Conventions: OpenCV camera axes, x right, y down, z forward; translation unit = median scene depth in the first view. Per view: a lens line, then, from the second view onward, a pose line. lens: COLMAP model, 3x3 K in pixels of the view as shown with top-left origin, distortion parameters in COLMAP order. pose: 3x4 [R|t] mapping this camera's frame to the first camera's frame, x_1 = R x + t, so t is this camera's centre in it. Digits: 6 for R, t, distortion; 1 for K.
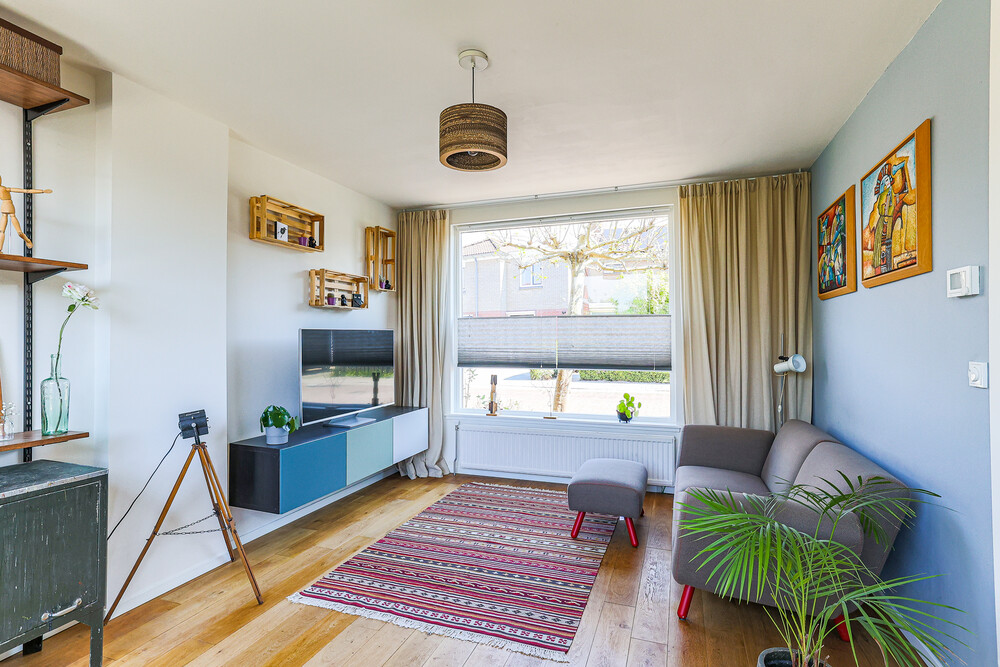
lens RADIAL K [[495.2, 0, 499.7], [0, 495.2, 343.0], [0, 0, 1]] dist [-0.005082, -0.001136]
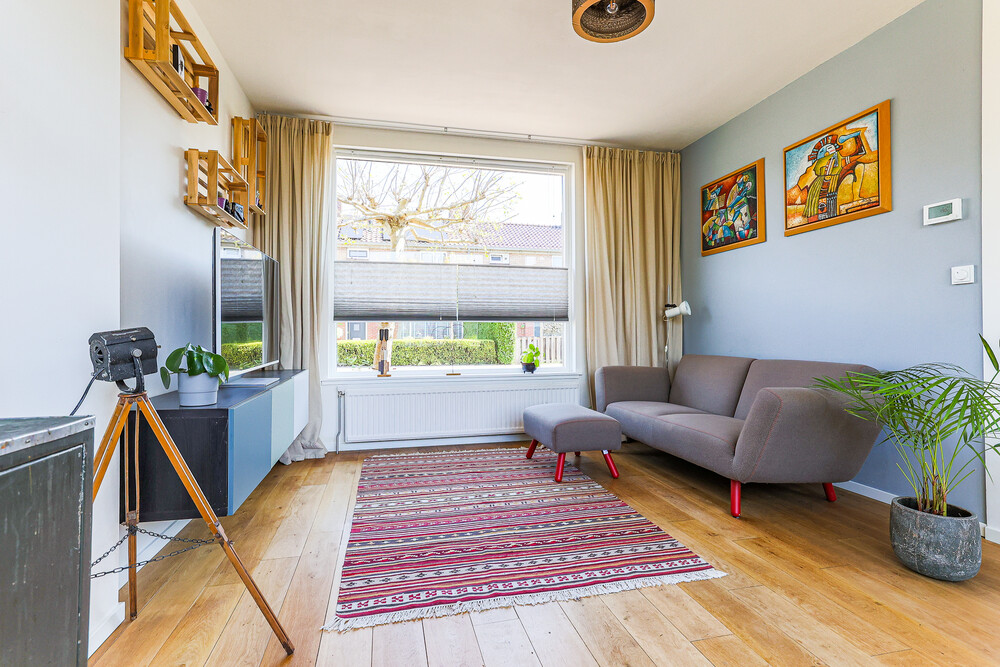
lens RADIAL K [[482.5, 0, 500.0], [0, 482.5, 333.5], [0, 0, 1]] dist [-0.013882, 0.000828]
pose [[0.836455, -0.000263, 0.548036, -0.407358], [0.004935, 0.999963, -0.007053, 0.106375], [-0.548014, 0.008604, 0.836425, 0.263555]]
